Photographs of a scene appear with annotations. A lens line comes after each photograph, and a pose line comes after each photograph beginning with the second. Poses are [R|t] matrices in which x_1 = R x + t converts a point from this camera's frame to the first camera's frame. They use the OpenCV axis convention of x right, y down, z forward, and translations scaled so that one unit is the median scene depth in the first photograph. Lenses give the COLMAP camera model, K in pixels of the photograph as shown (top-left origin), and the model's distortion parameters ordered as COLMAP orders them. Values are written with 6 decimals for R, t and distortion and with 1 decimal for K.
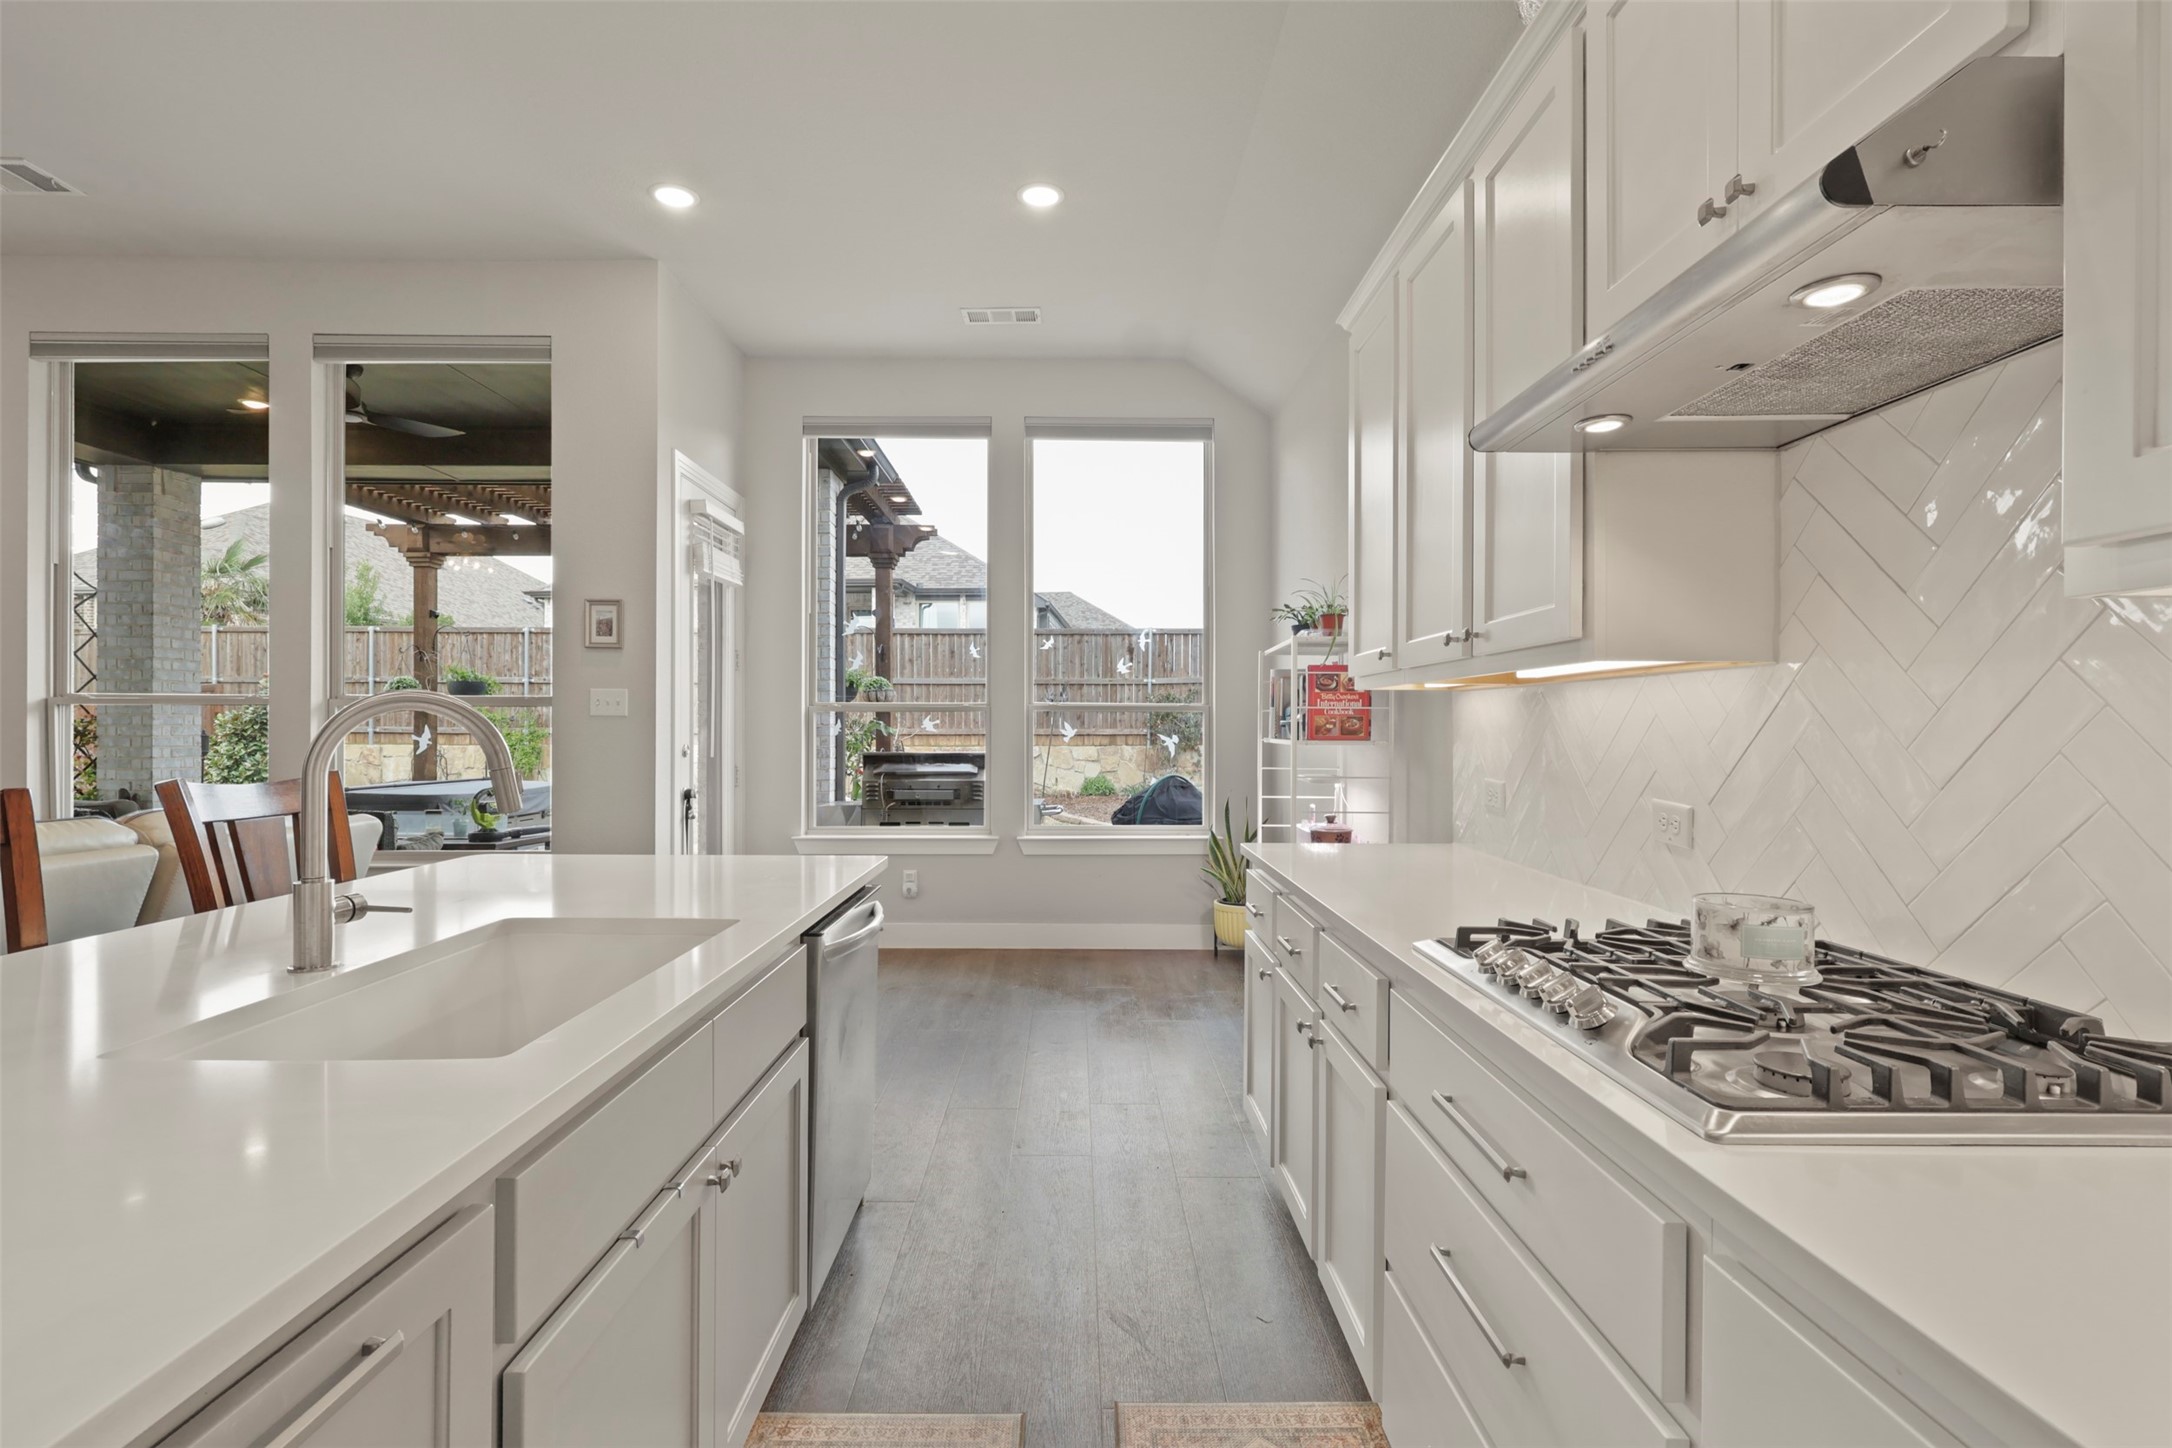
lens RADIAL K [[1011.1, 0, 1079.1], [0, 1011.1, 727.0], [0, 0, 1]] dist [-0.002799, 0.001467]
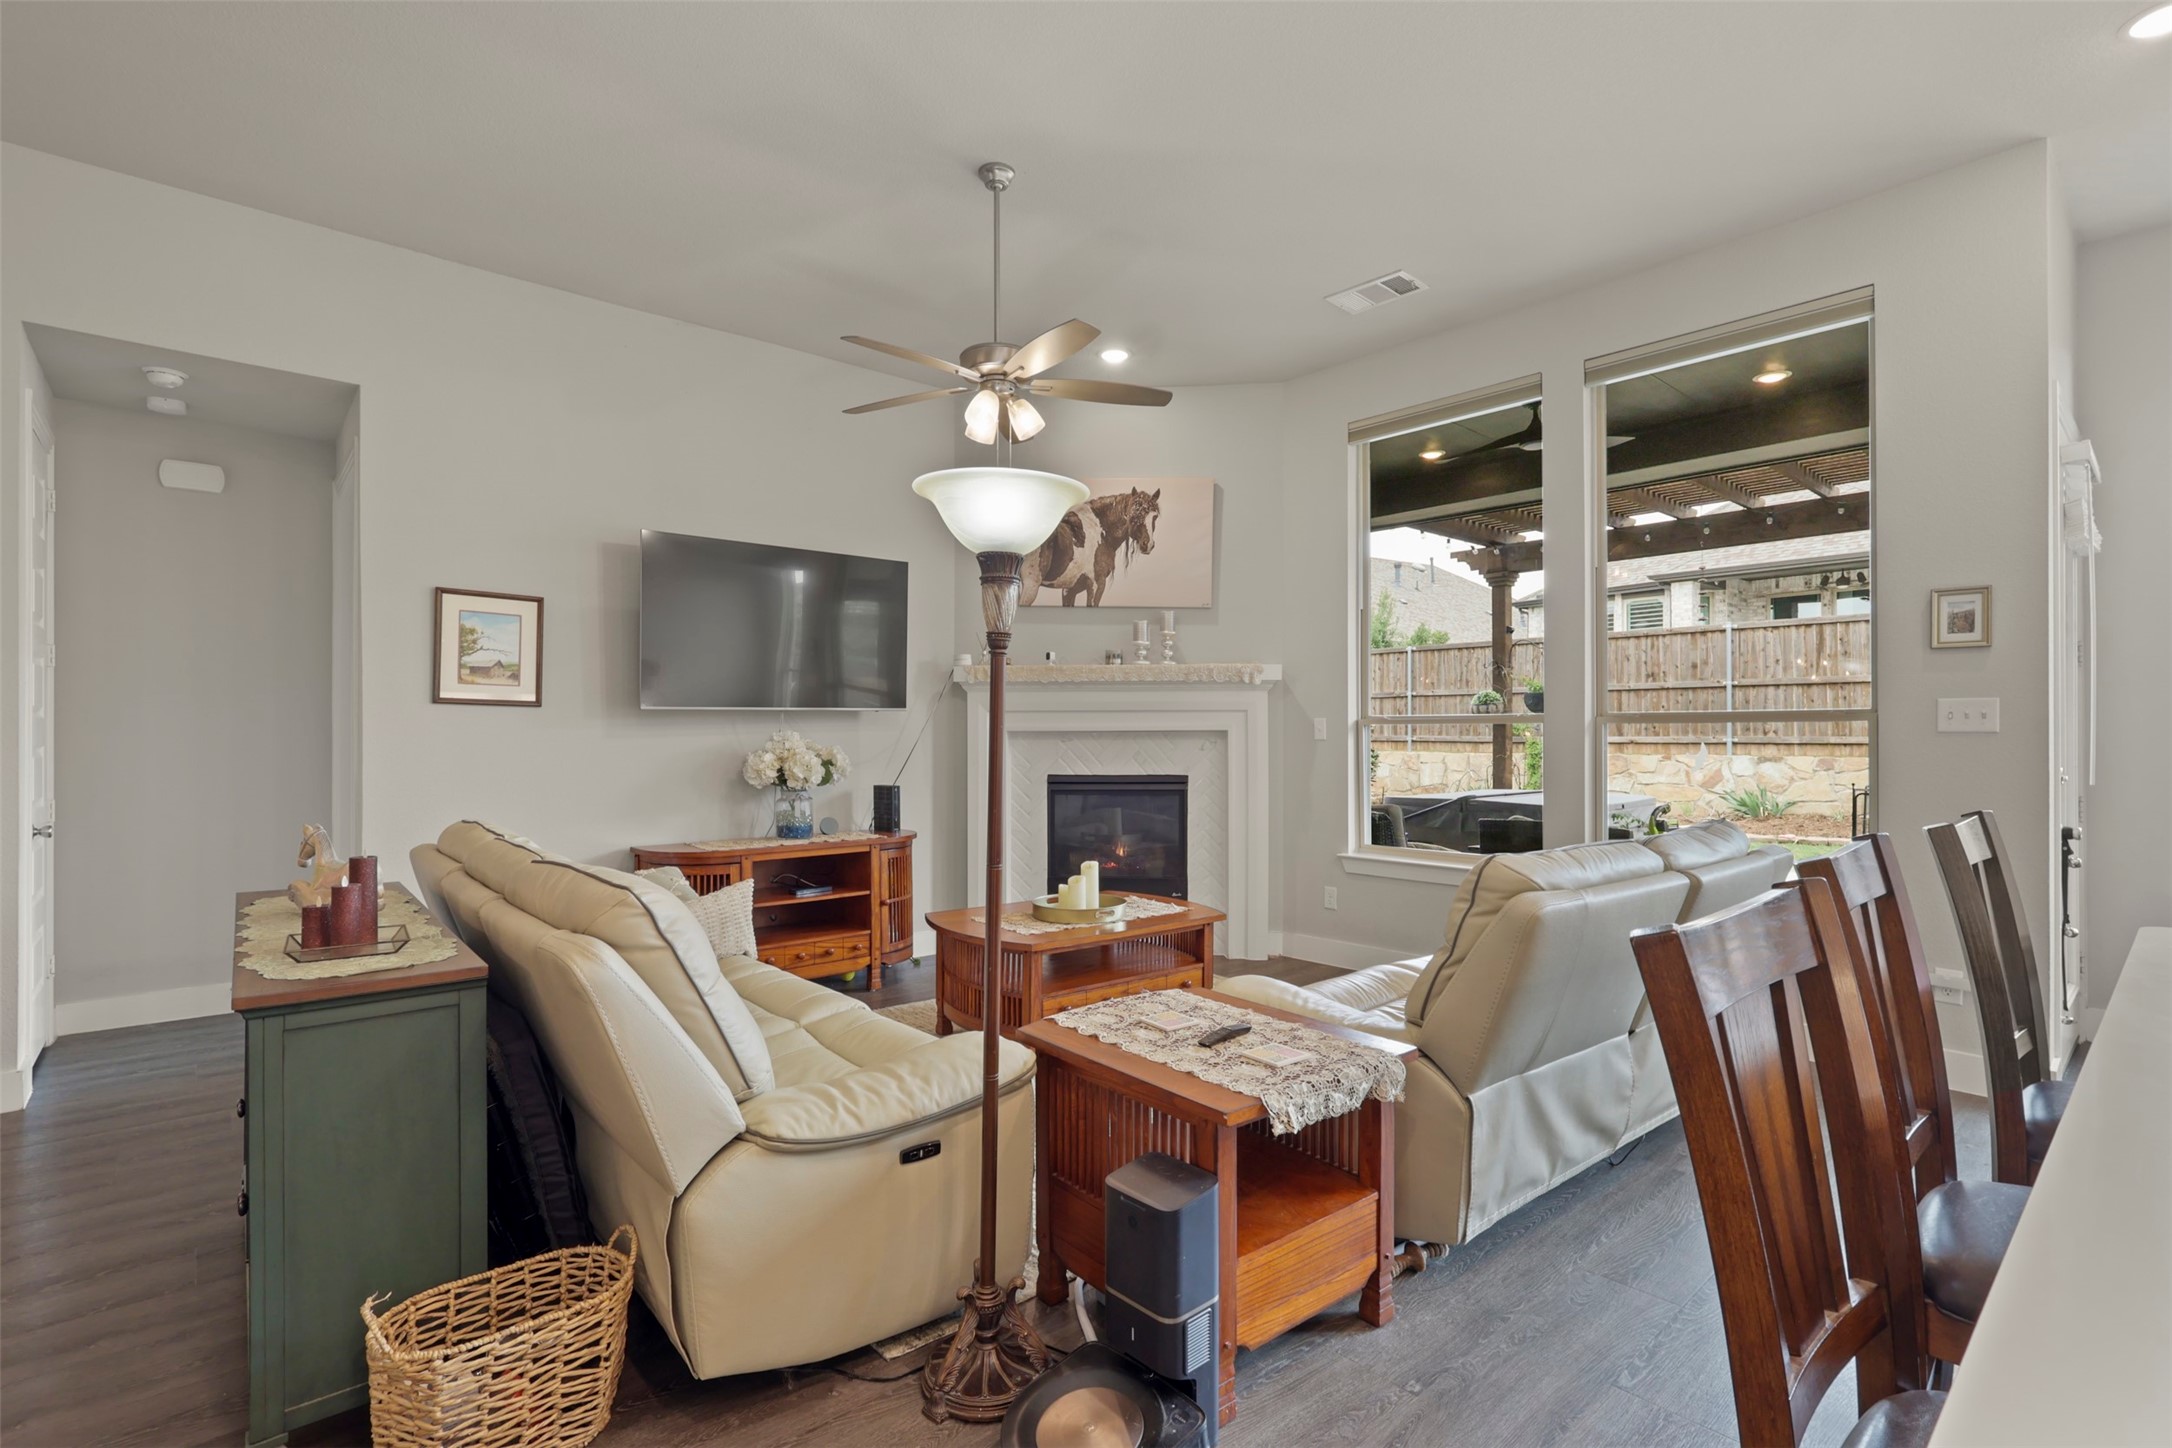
lens RADIAL K [[1011.1, 0, 1082.1], [0, 1011.1, 730.2], [0, 0, 1]] dist [-0.002799, 0.001467]
pose [[0.658385, -0.006701, -0.752651, -0.323095], [0.005497, 0.999977, -0.004094, -0.012786], [0.752661, -0.001442, 0.658407, -0.057758]]
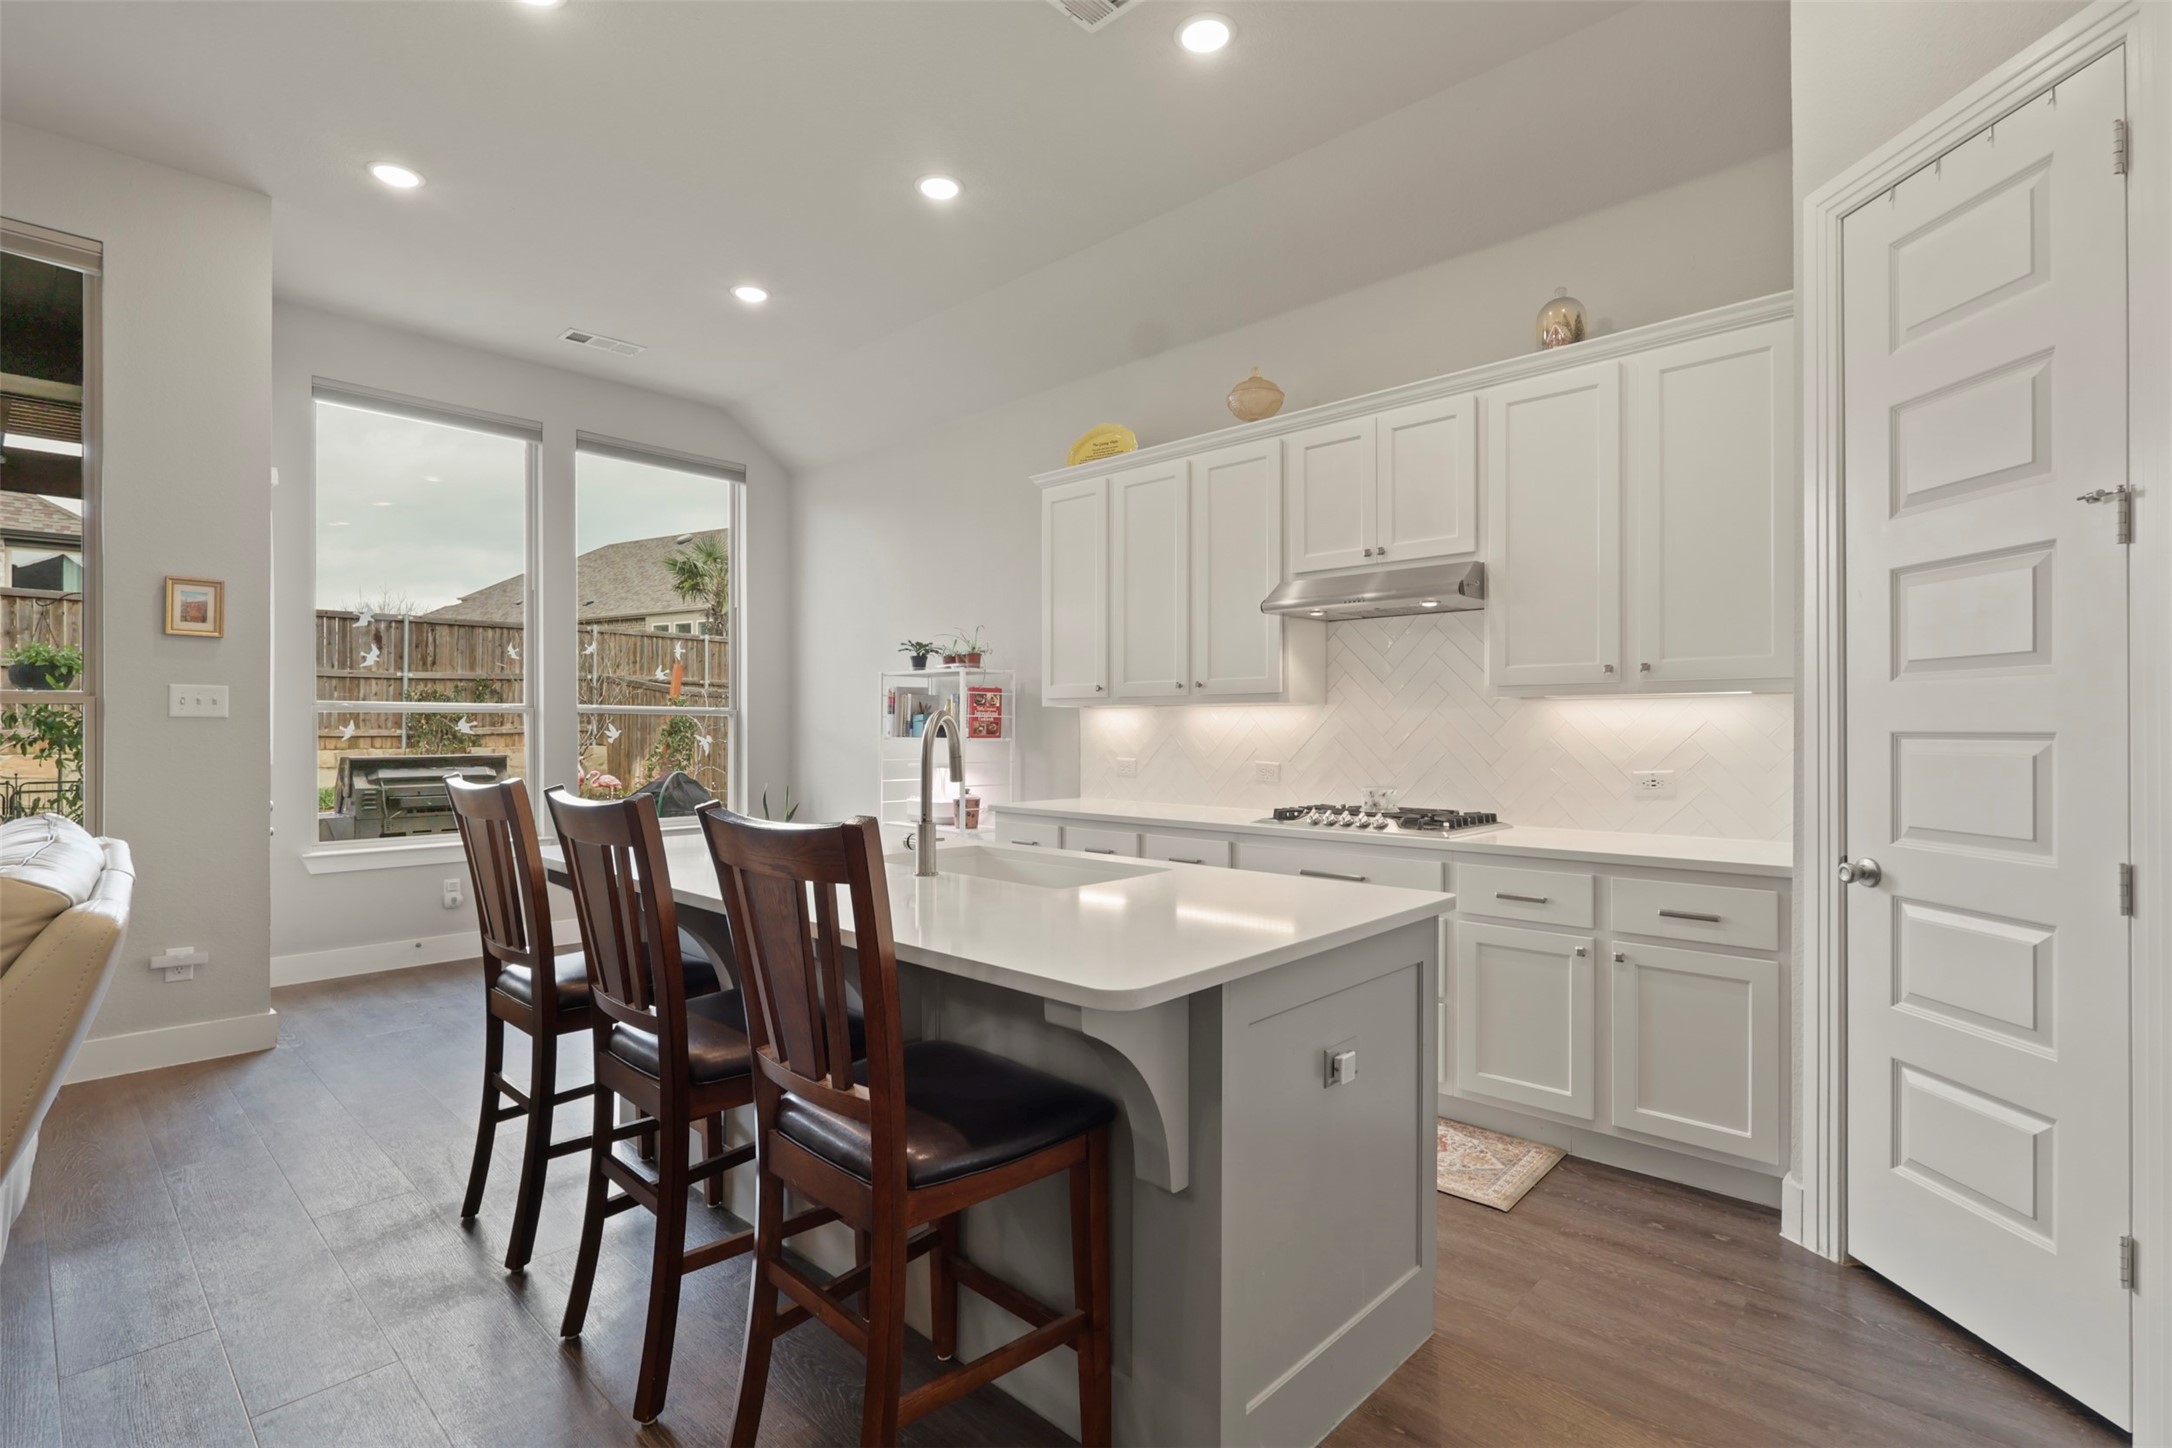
lens RADIAL K [[1011.1, 0, 1085.4], [0, 1011.1, 736.9], [0, 0, 1]] dist [-0.002799, 0.001467]
pose [[0.684182, -0.008542, 0.729261, -0.571135], [0.000421, 0.999936, 0.011317, -0.003908], [-0.729311, -0.007435, 0.684142, -0.113666]]
